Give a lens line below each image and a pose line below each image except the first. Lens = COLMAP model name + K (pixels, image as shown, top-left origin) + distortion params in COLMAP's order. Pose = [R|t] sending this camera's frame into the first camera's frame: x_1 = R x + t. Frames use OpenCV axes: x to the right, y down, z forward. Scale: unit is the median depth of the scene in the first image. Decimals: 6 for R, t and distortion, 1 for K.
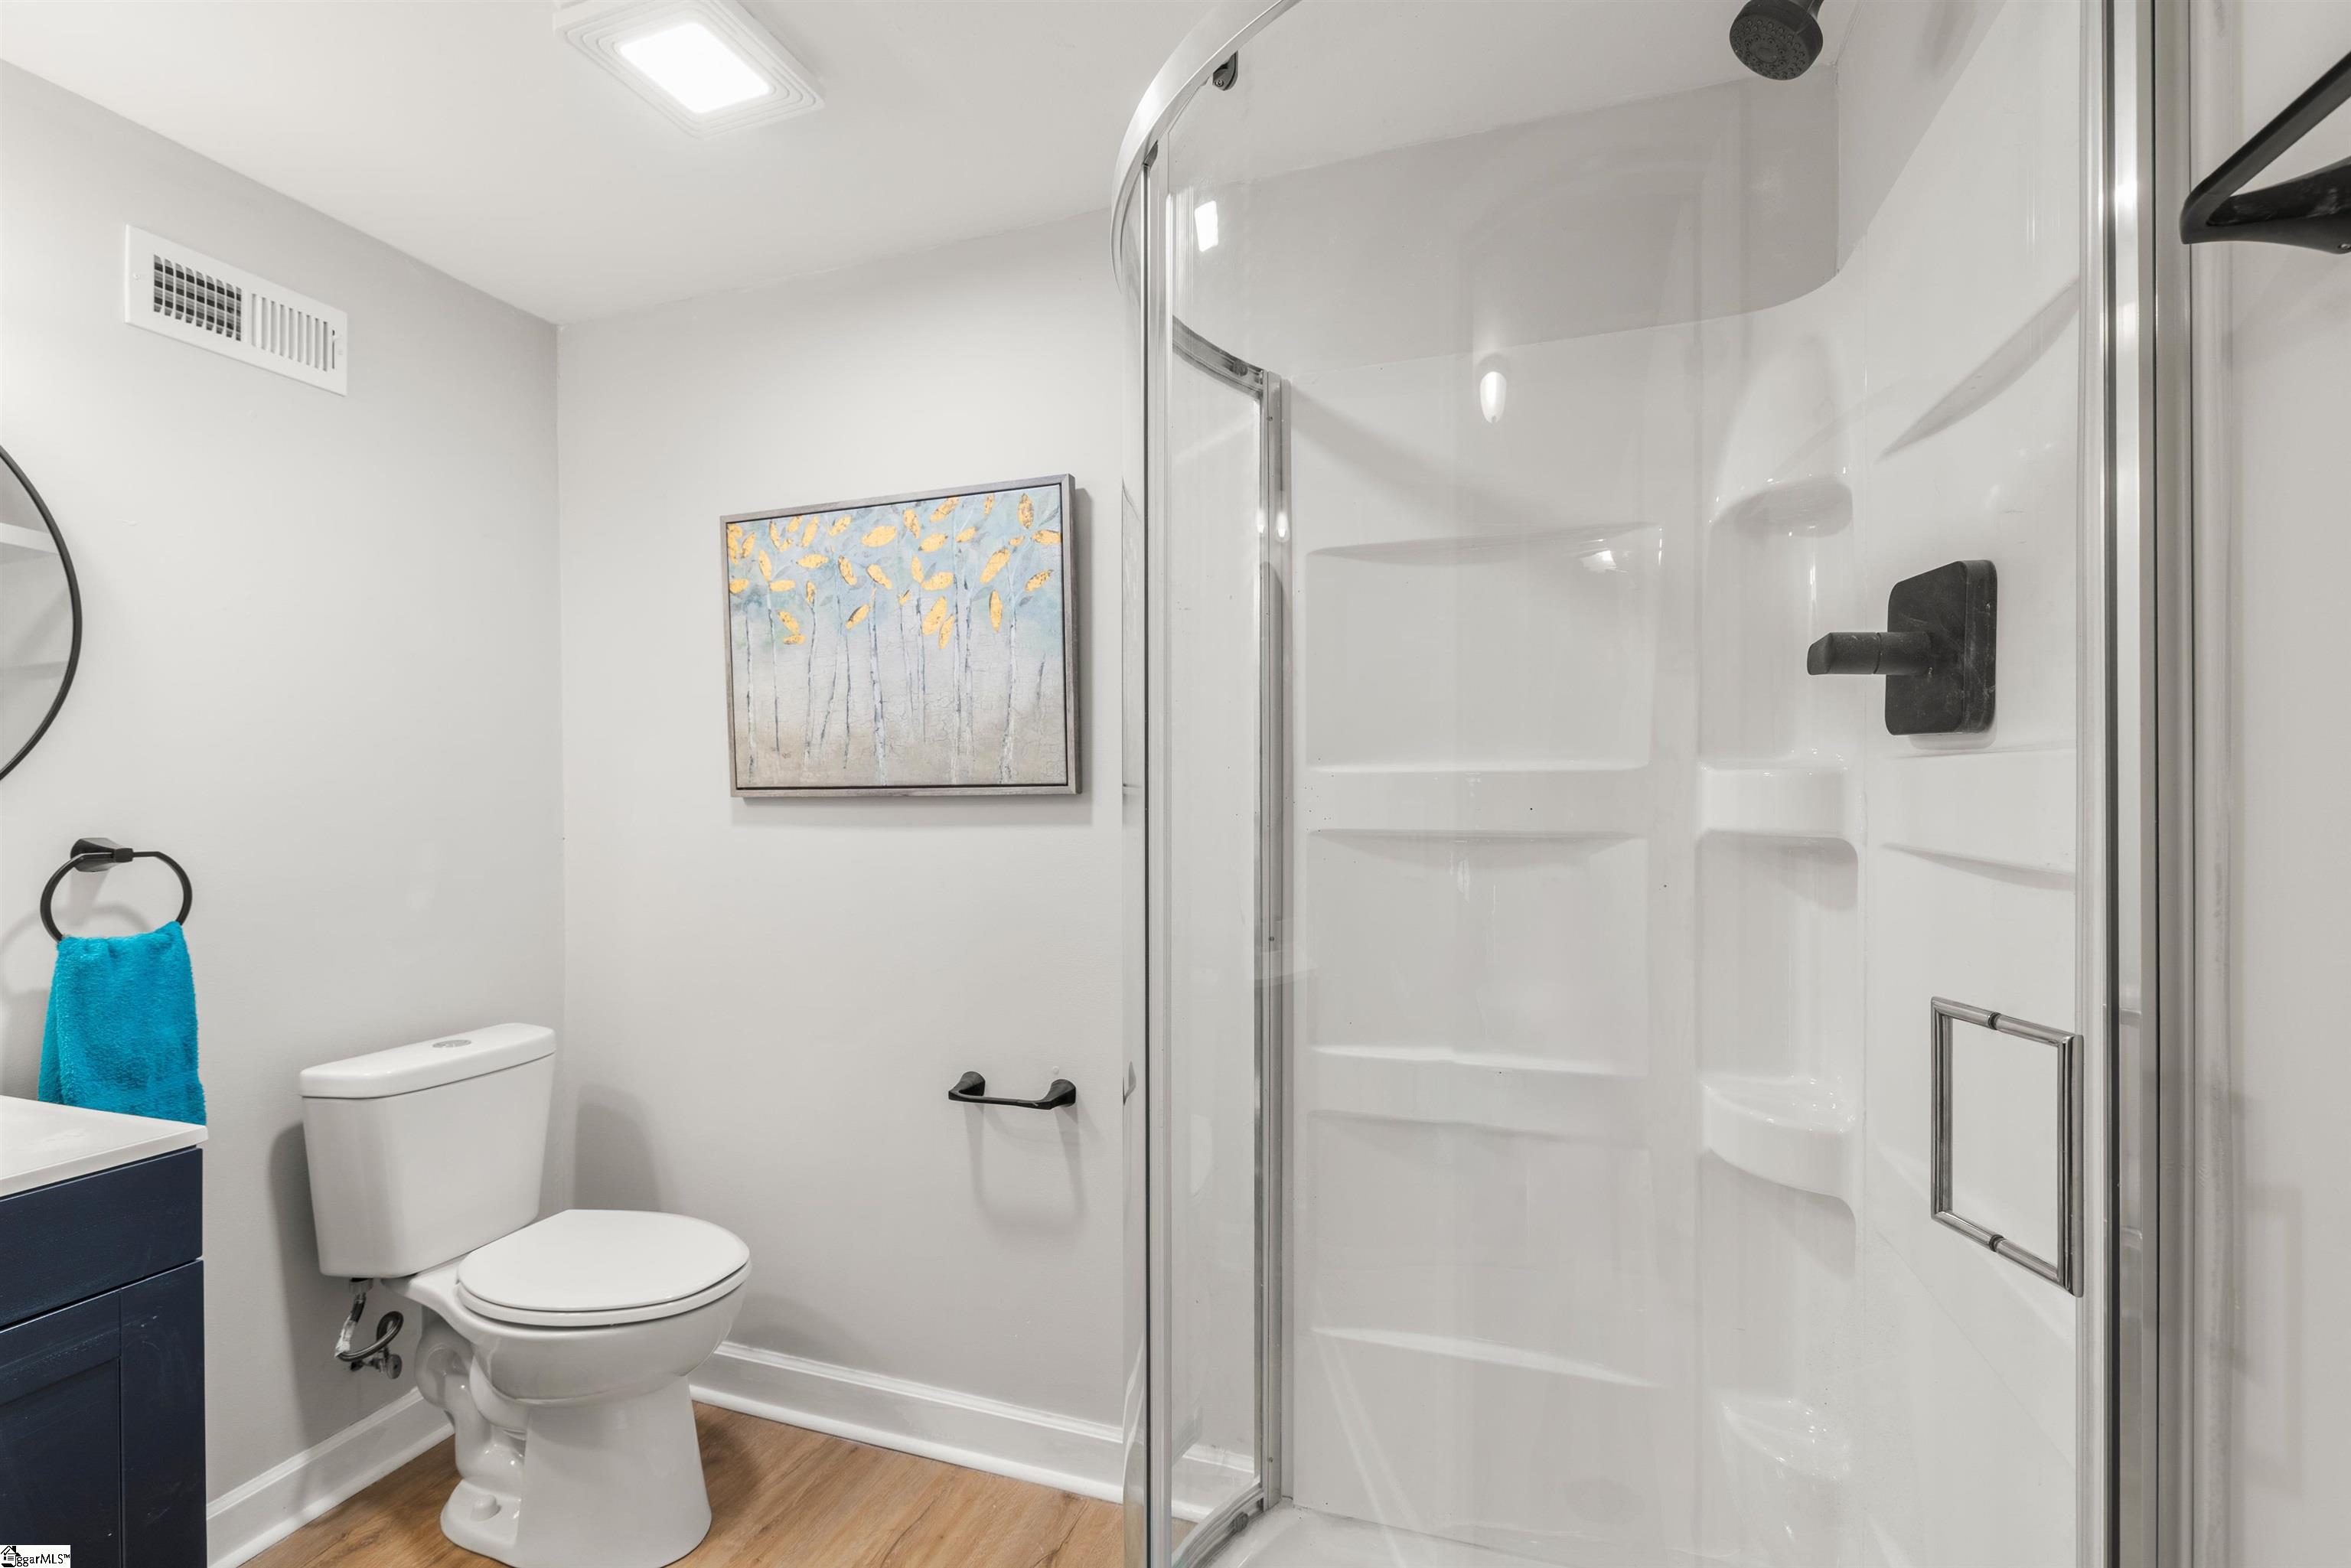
lens RADIAL K [[1023.2, 0, 1172.7], [0, 1023.2, 790.3], [0, 0, 1]] dist [0.002647, 0.001029]
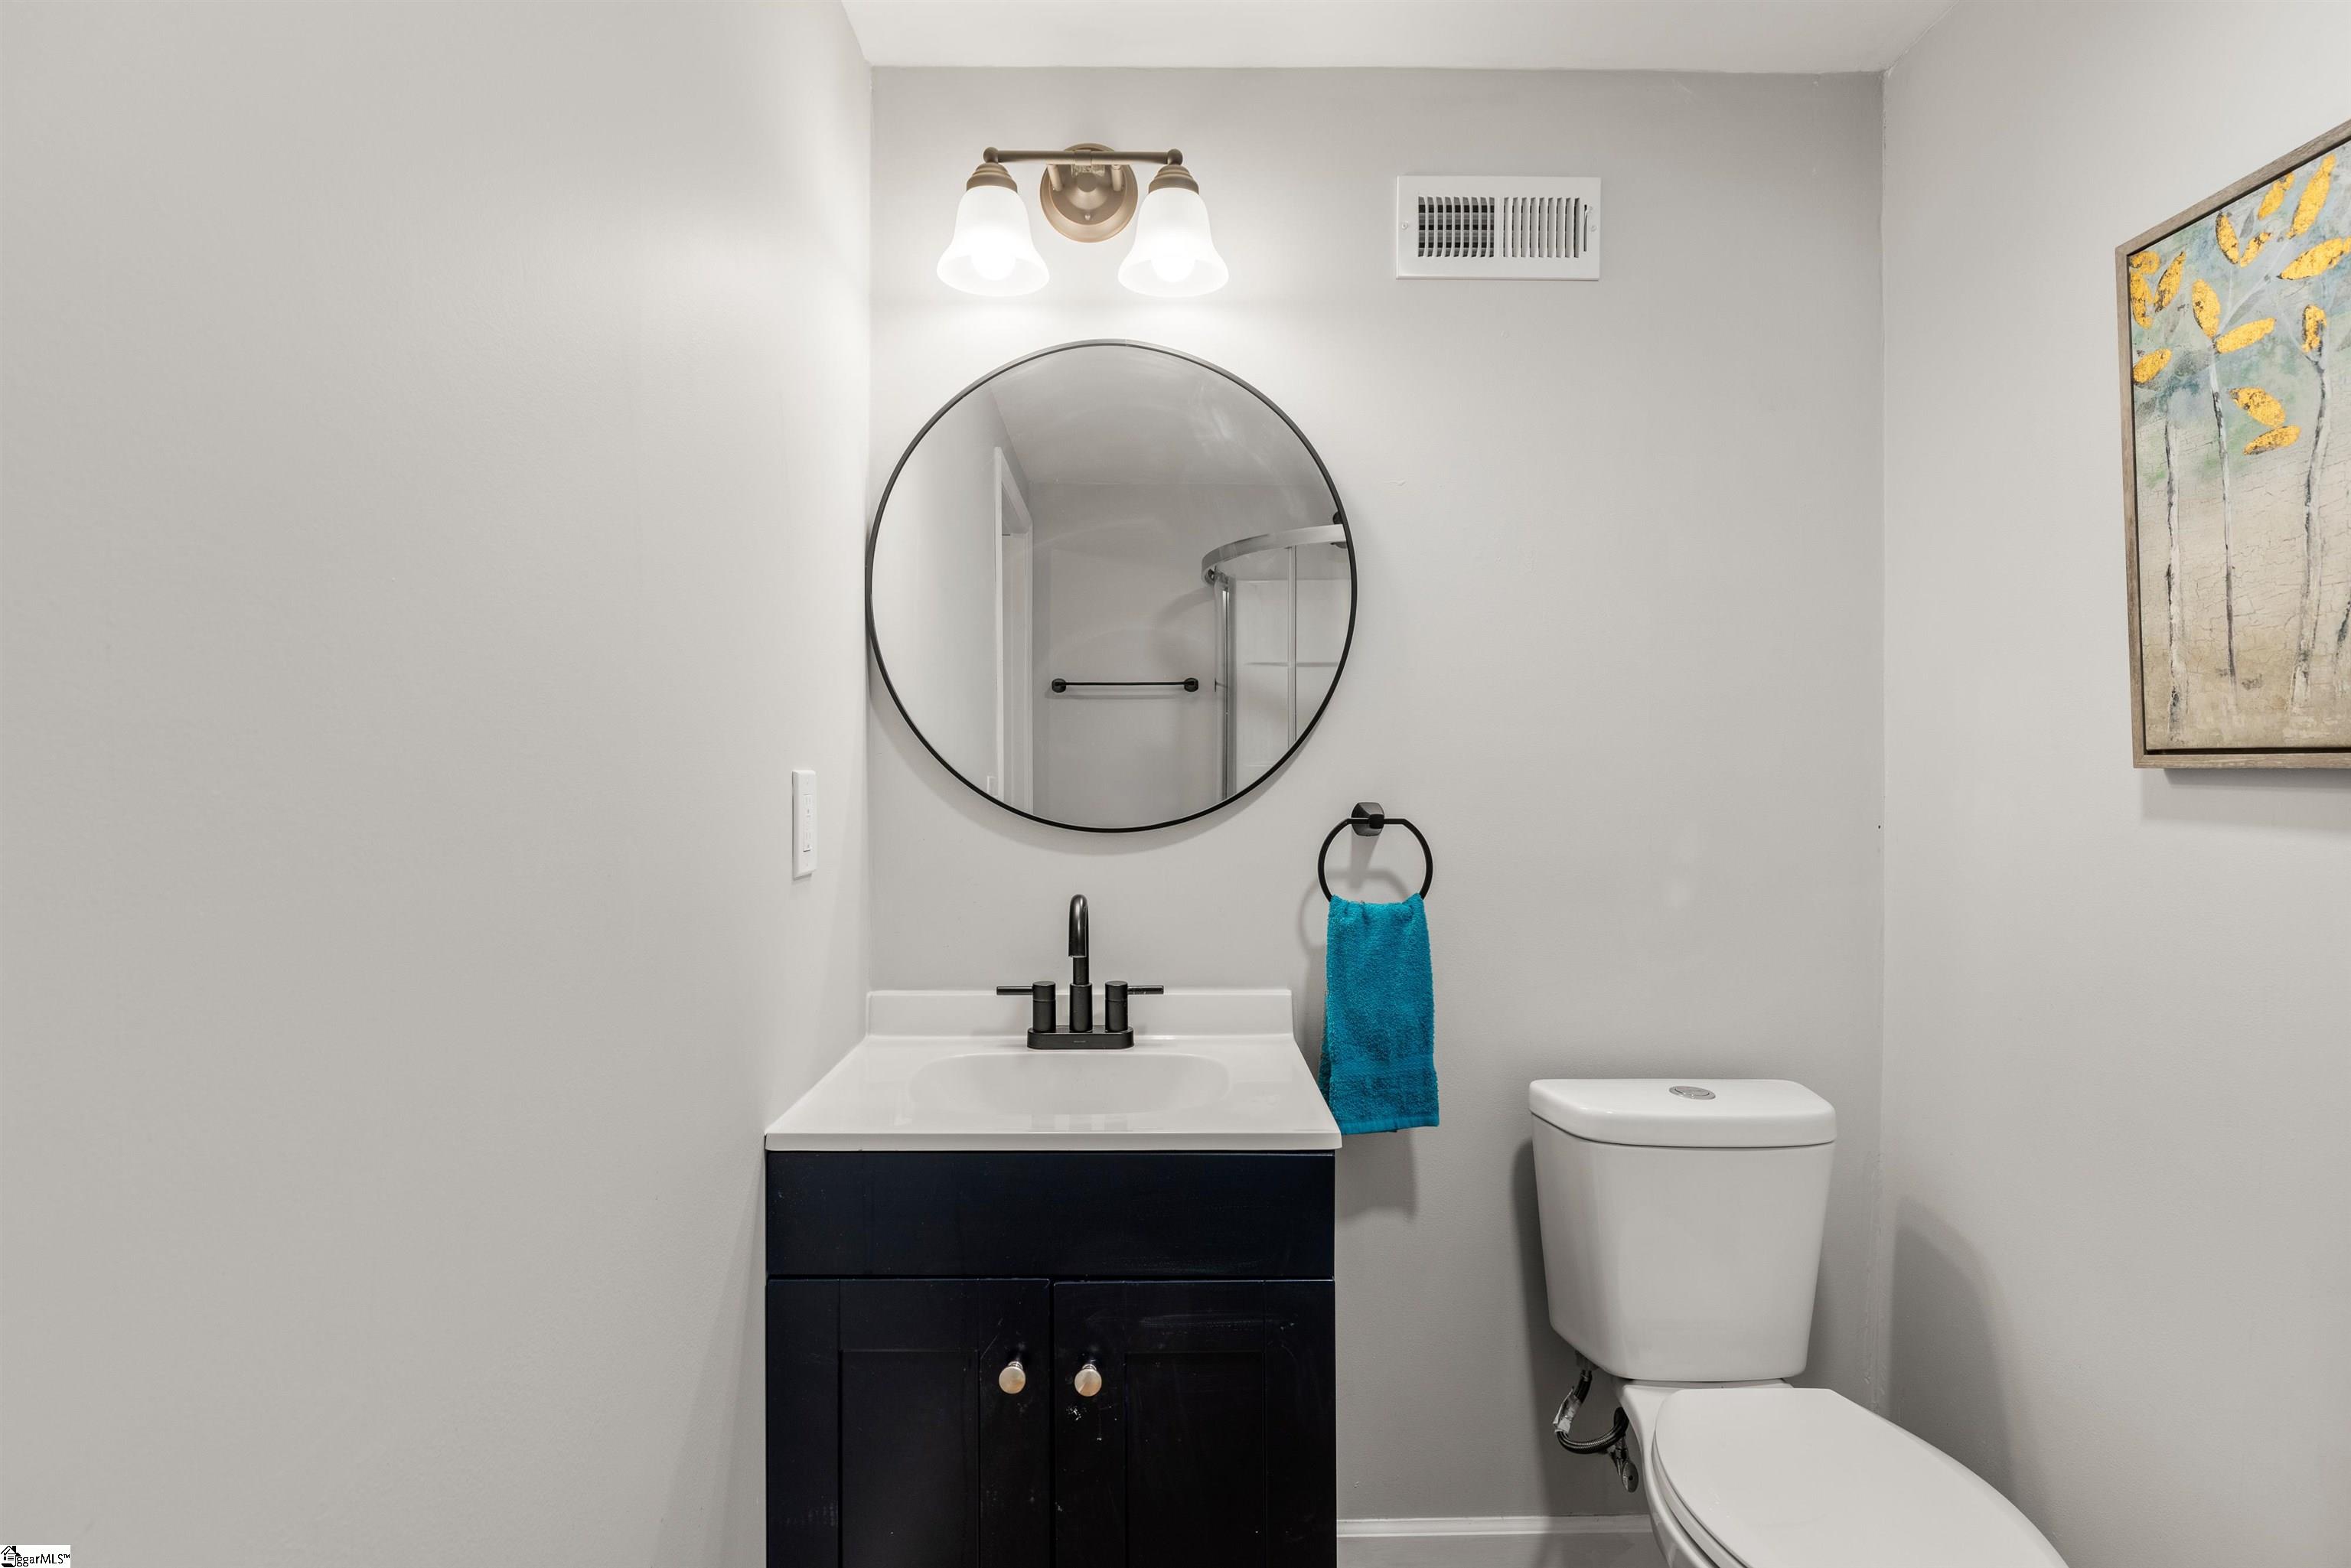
lens RADIAL K [[1197.1, 0, 1113.5], [0, 1197.1, 772.4], [0, 0, 1]] dist [0.002626, -0.001114]
pose [[0.339689, 0.012602, -0.940453, -0.024424], [-0.001130, 0.999915, 0.012991, 0.001585], [0.940537, -0.003350, 0.339675, 0.300258]]
